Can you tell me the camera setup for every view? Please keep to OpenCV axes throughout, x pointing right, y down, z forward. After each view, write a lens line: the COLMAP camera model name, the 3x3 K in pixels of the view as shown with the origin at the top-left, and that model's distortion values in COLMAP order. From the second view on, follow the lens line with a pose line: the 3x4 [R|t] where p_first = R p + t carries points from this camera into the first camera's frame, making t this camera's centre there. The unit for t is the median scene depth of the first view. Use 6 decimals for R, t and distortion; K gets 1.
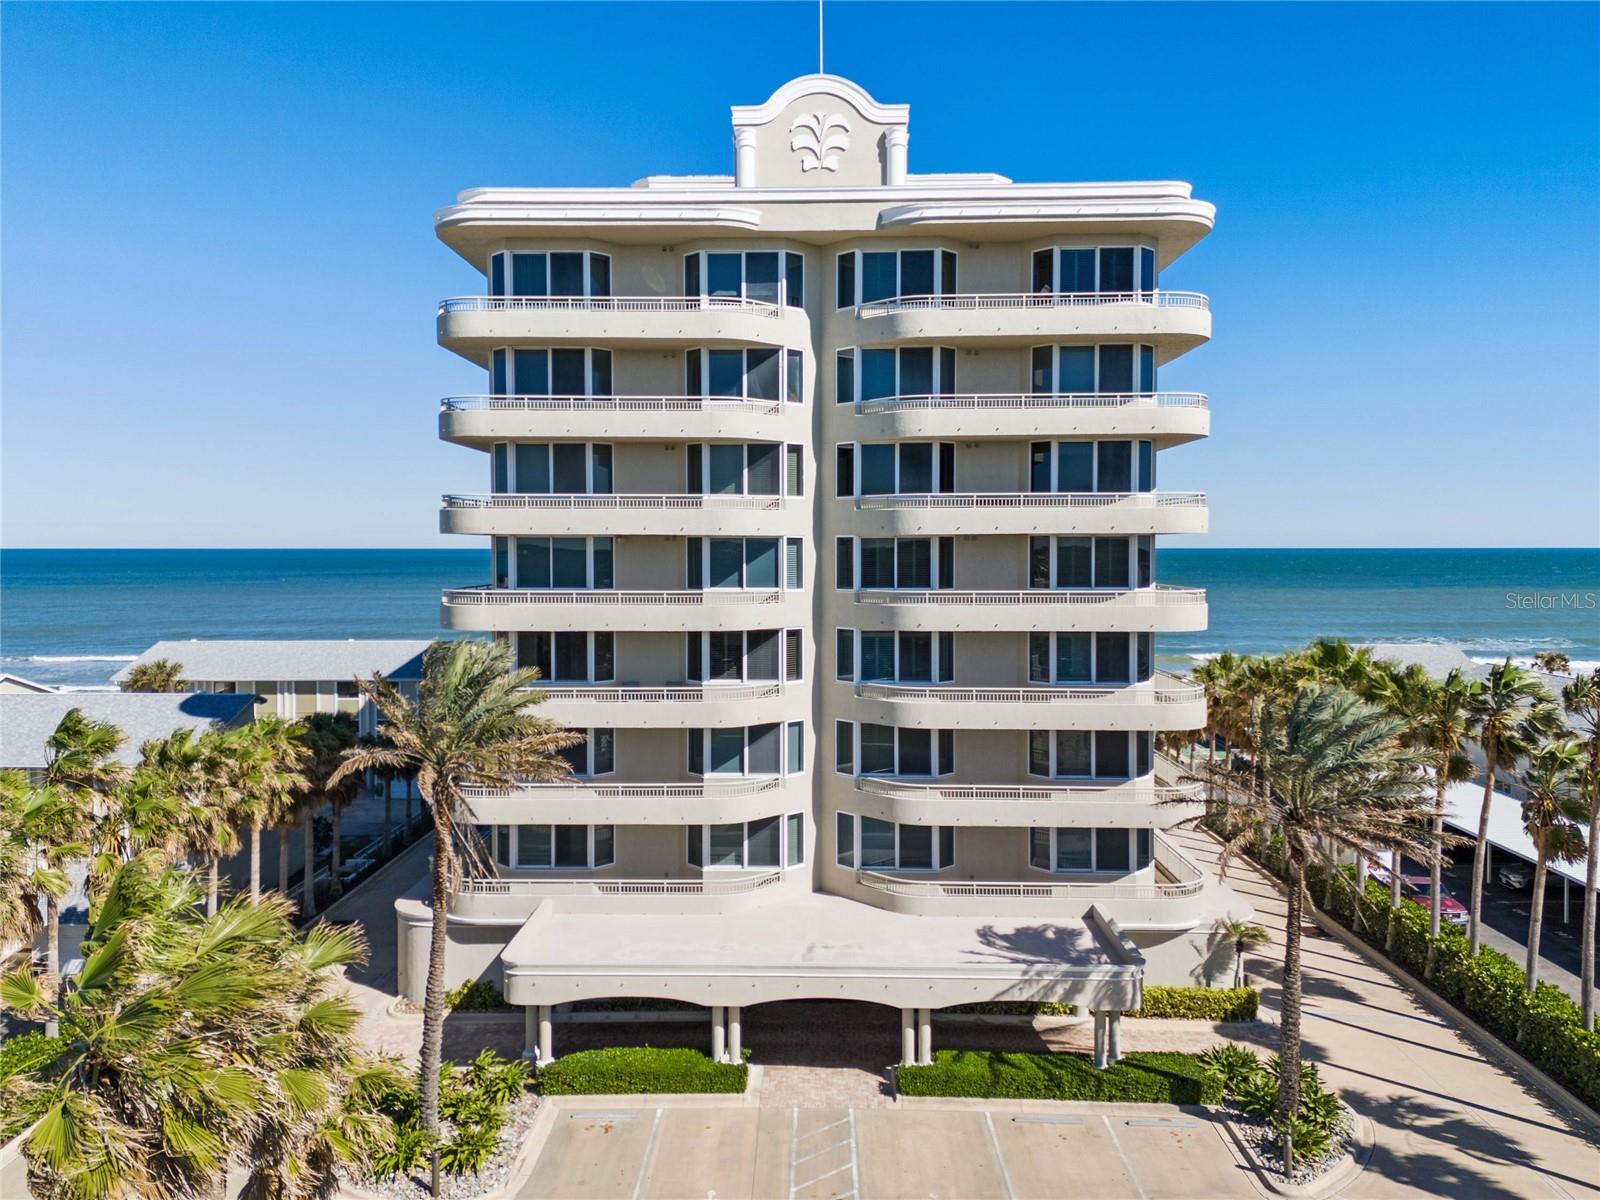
lens RADIAL K [[1178.0, 0, 788.3], [0, 1178.0, 539.5], [0, 0, 1]] dist [0.008702, -0.001900]
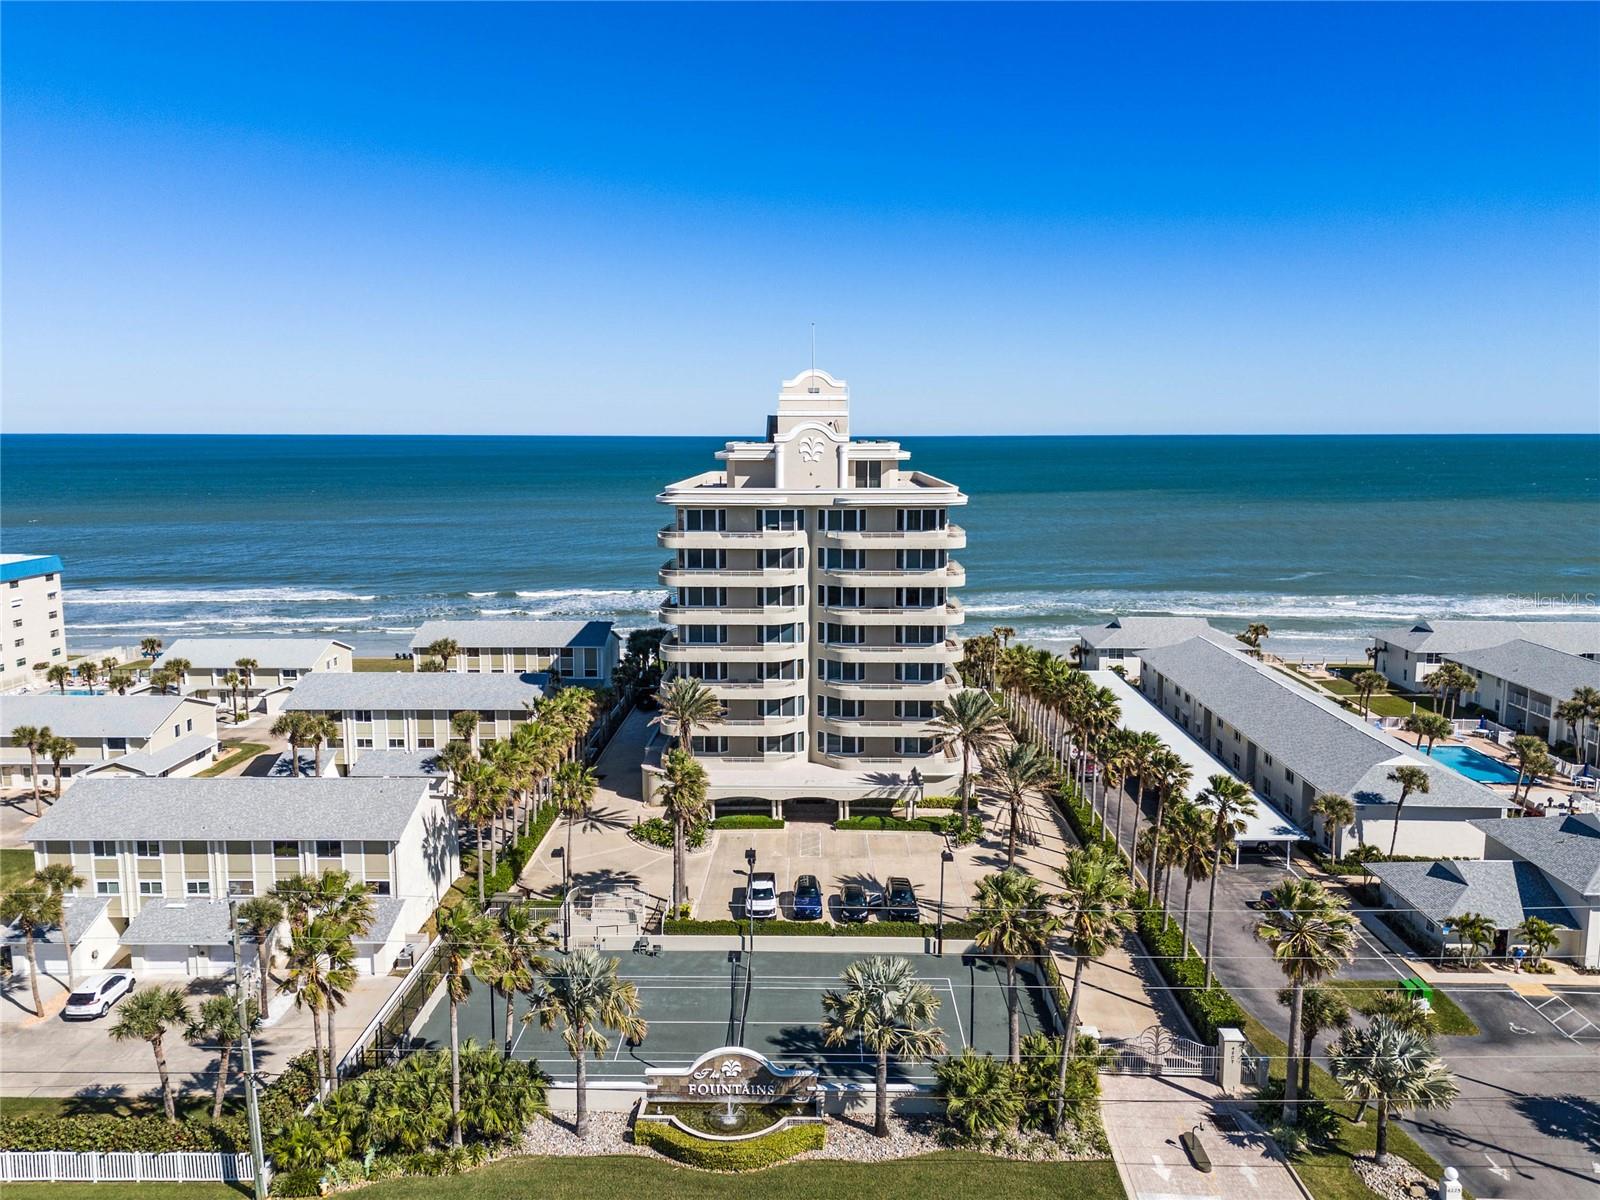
lens RADIAL K [[1184.0, 0, 800.0], [0, 1184.0, 600.0], [0, 0, 1]] dist [0.002610, -0.001218]
pose [[0.999981, -0.000898, 0.006156, -0.011608], [-0.000022, 0.989026, 0.147743, -0.430805], [-0.006221, -0.147741, 0.989007, -1.497475]]
